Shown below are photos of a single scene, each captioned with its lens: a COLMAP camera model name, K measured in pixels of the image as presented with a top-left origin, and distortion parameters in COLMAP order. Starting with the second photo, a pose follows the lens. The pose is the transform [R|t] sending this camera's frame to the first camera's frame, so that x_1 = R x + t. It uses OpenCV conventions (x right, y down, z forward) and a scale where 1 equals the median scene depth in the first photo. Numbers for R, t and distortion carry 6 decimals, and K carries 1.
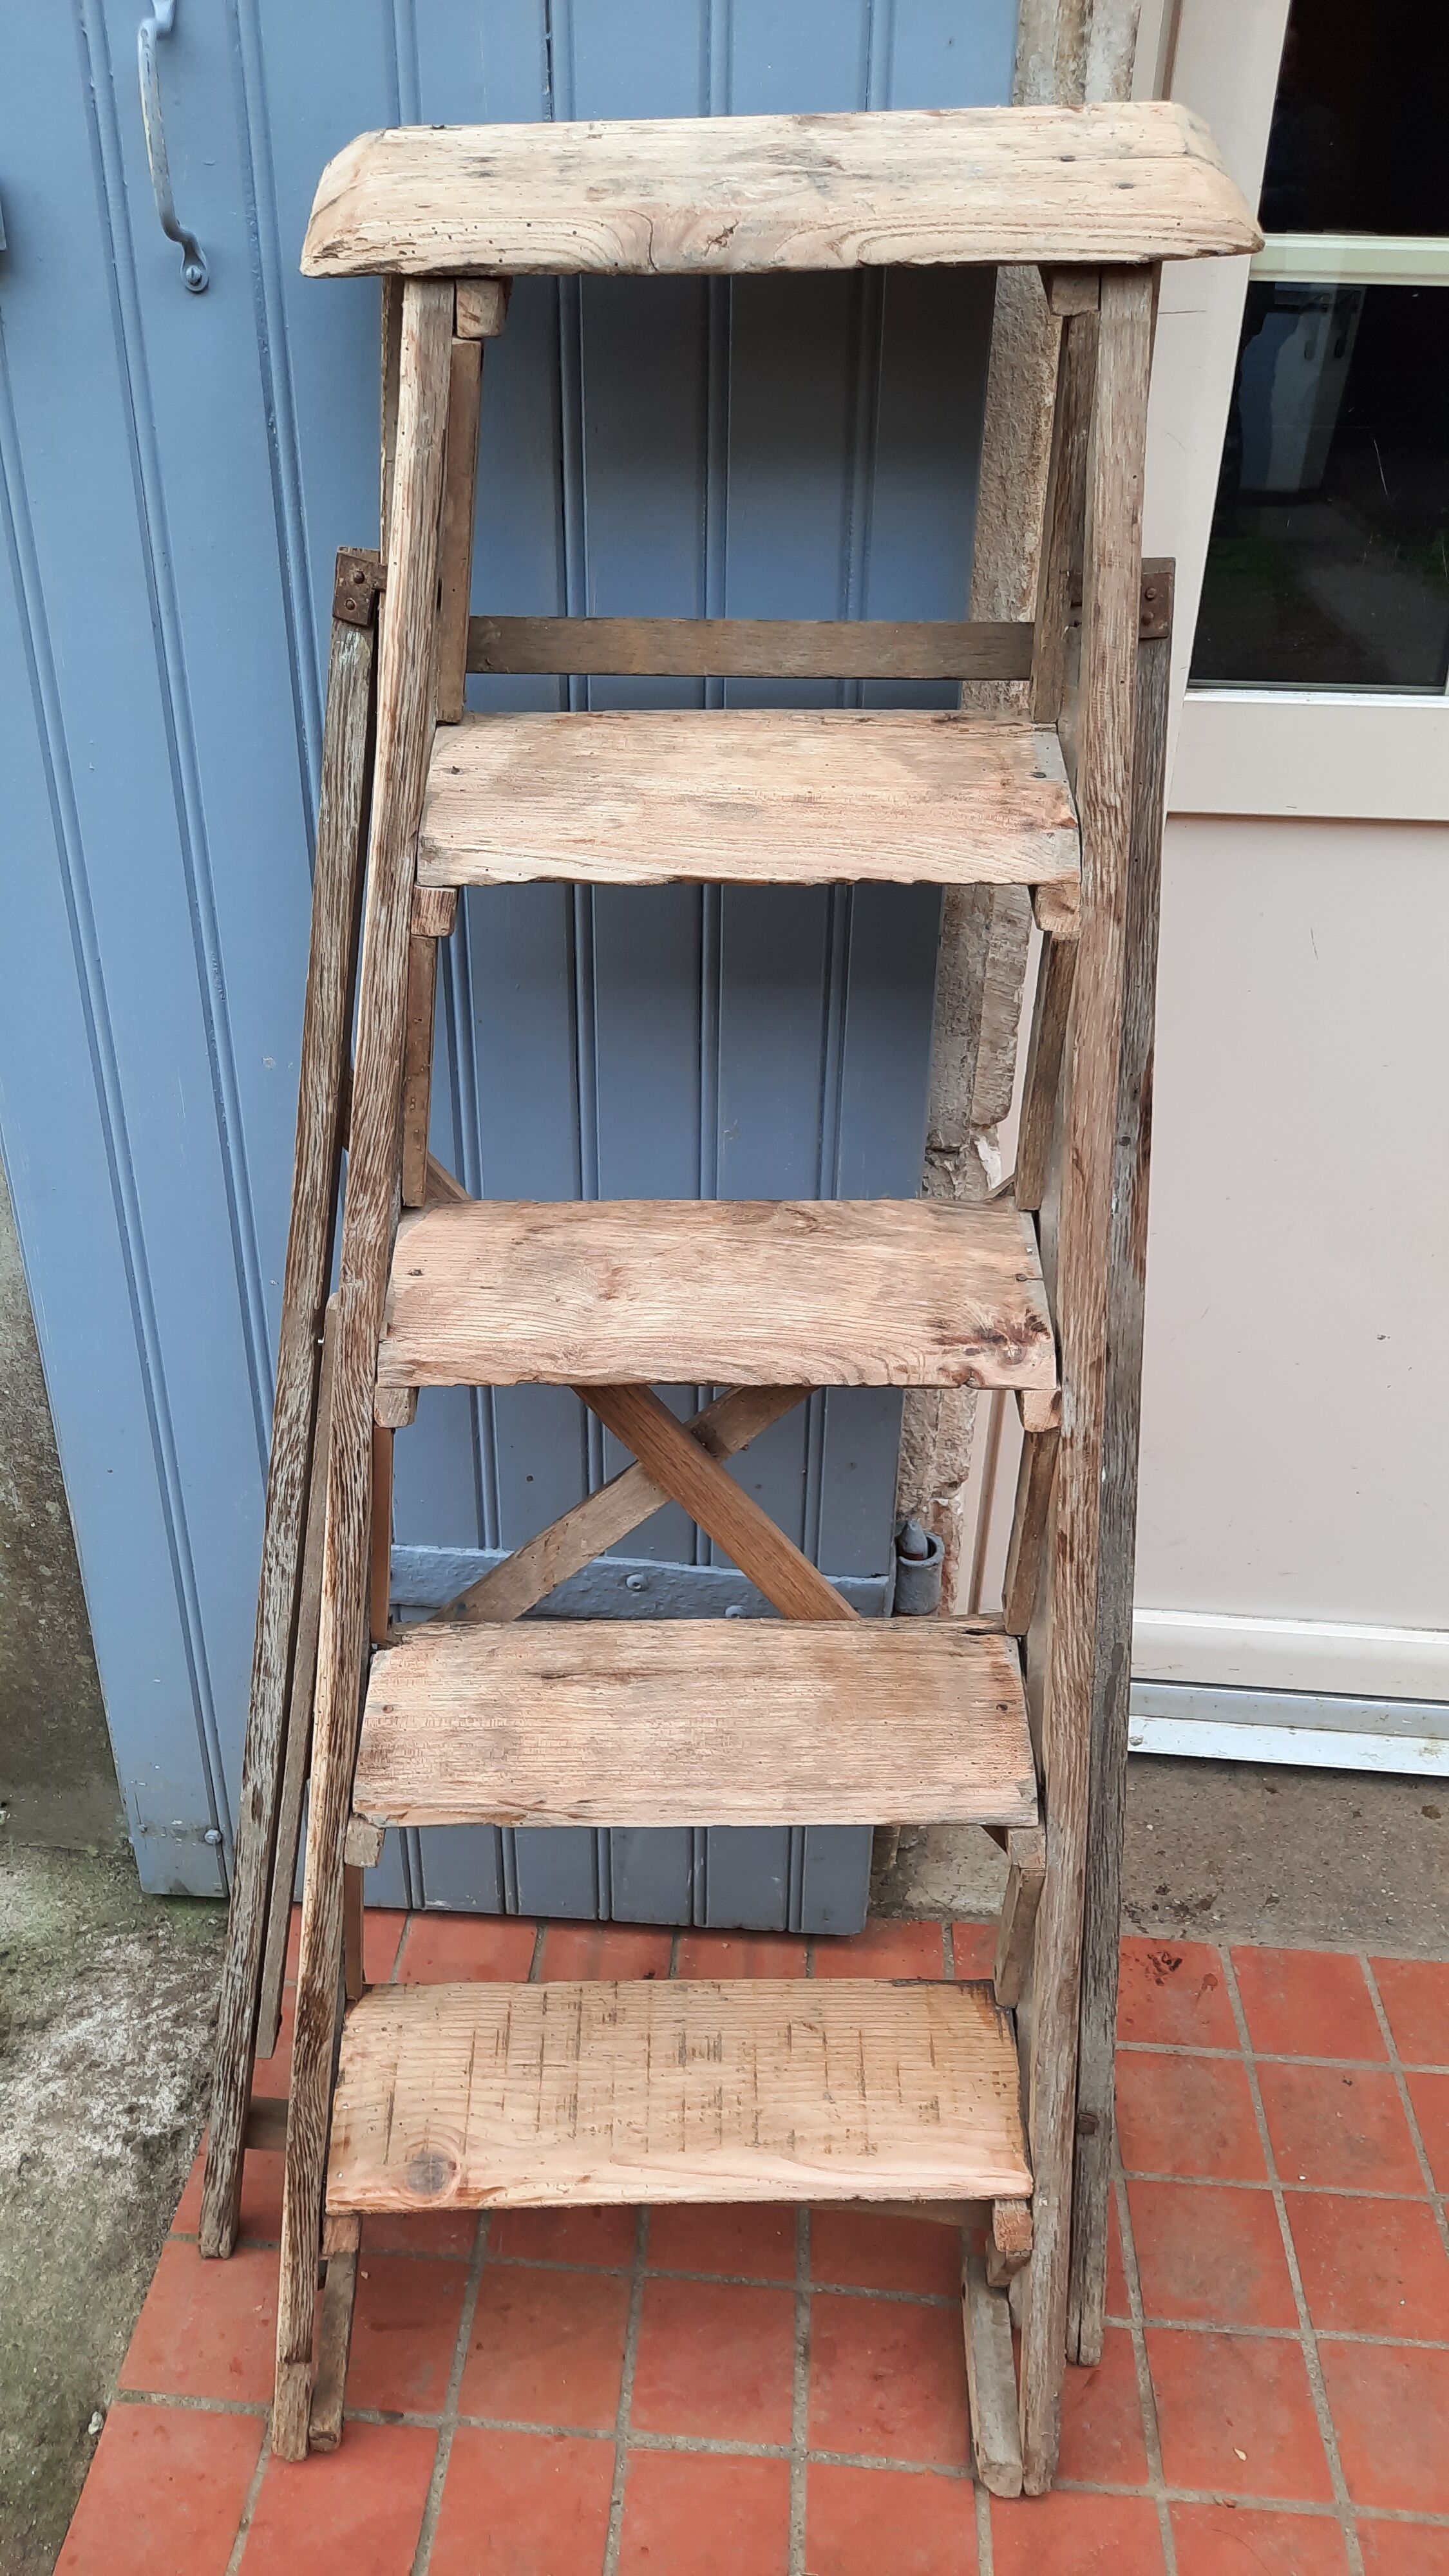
lens RADIAL K [[1919.6, 0, 709.9], [0, 1919.6, 1295.4], [0, 0, 1]] dist [0.020430, -0.026461]
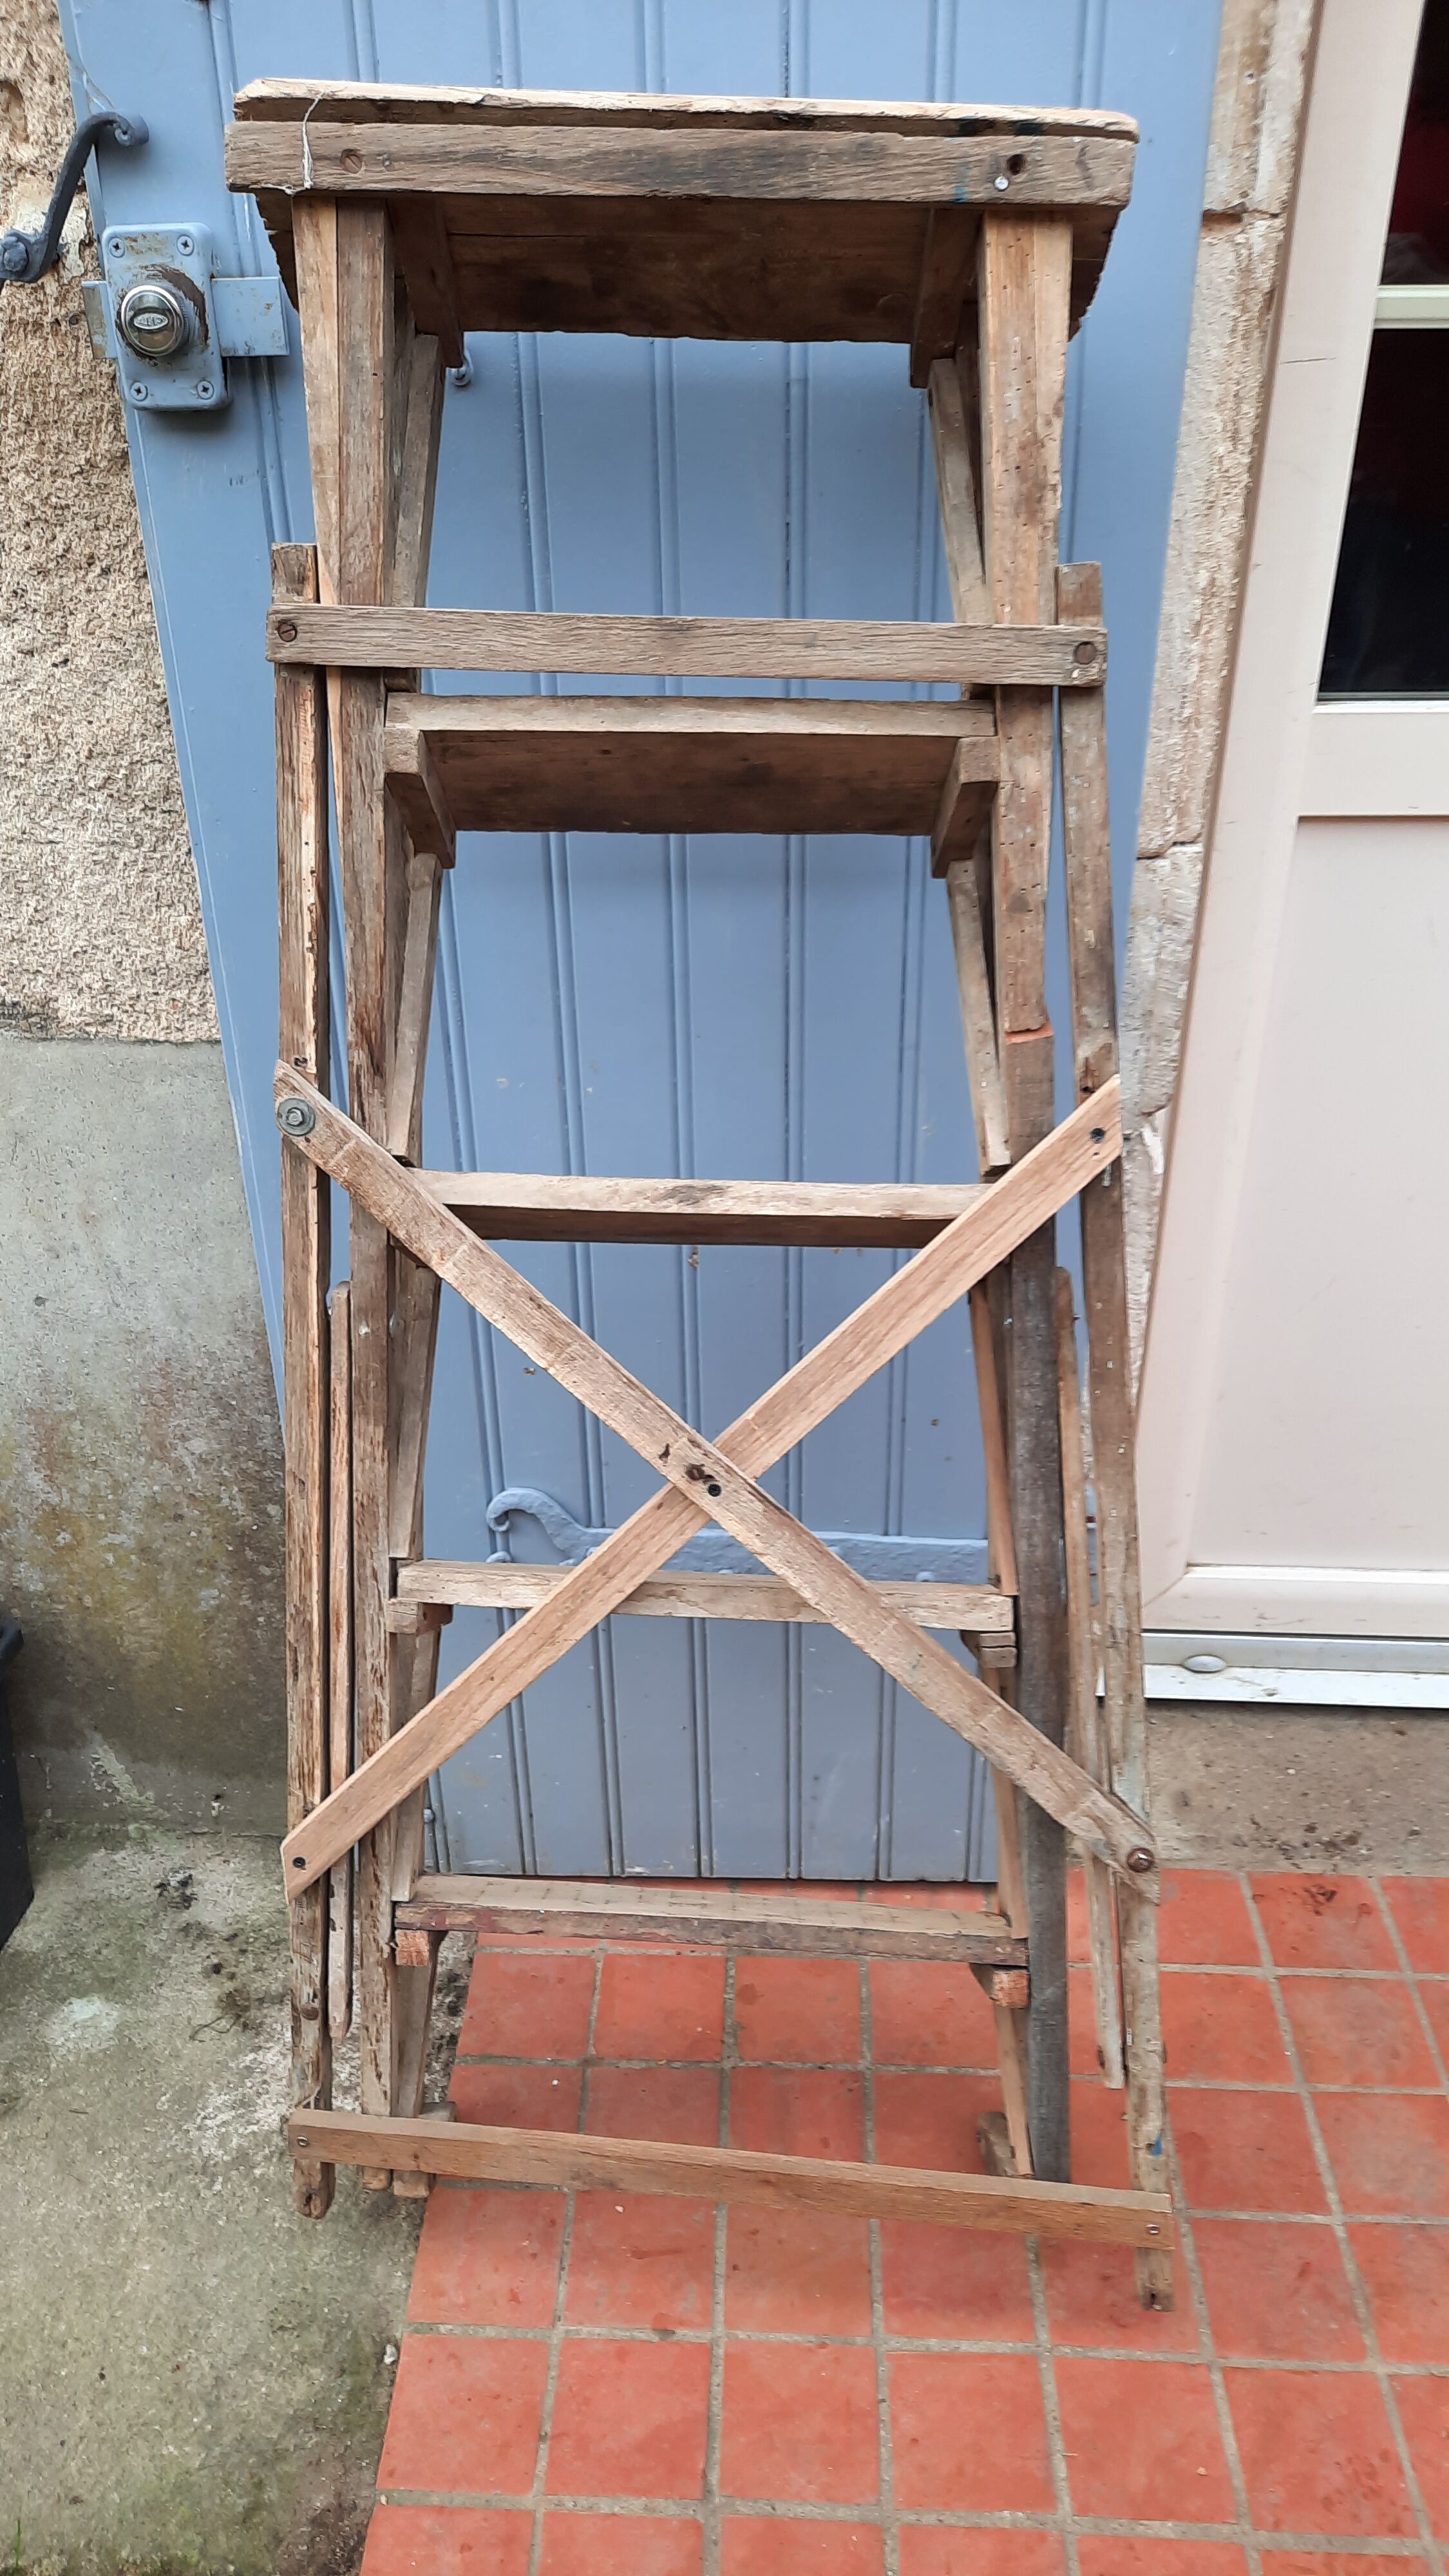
lens RADIAL K [[1919.6, 0, 728.1], [0, 1919.6, 1294.6], [0, 0, 1]] dist [0.020430, -0.026461]
pose [[0.998974, -0.042745, 0.014981, -0.116540], [0.042836, 0.999065, -0.005800, 0.009454], [-0.014719, 0.006435, 0.999871, -0.076742]]
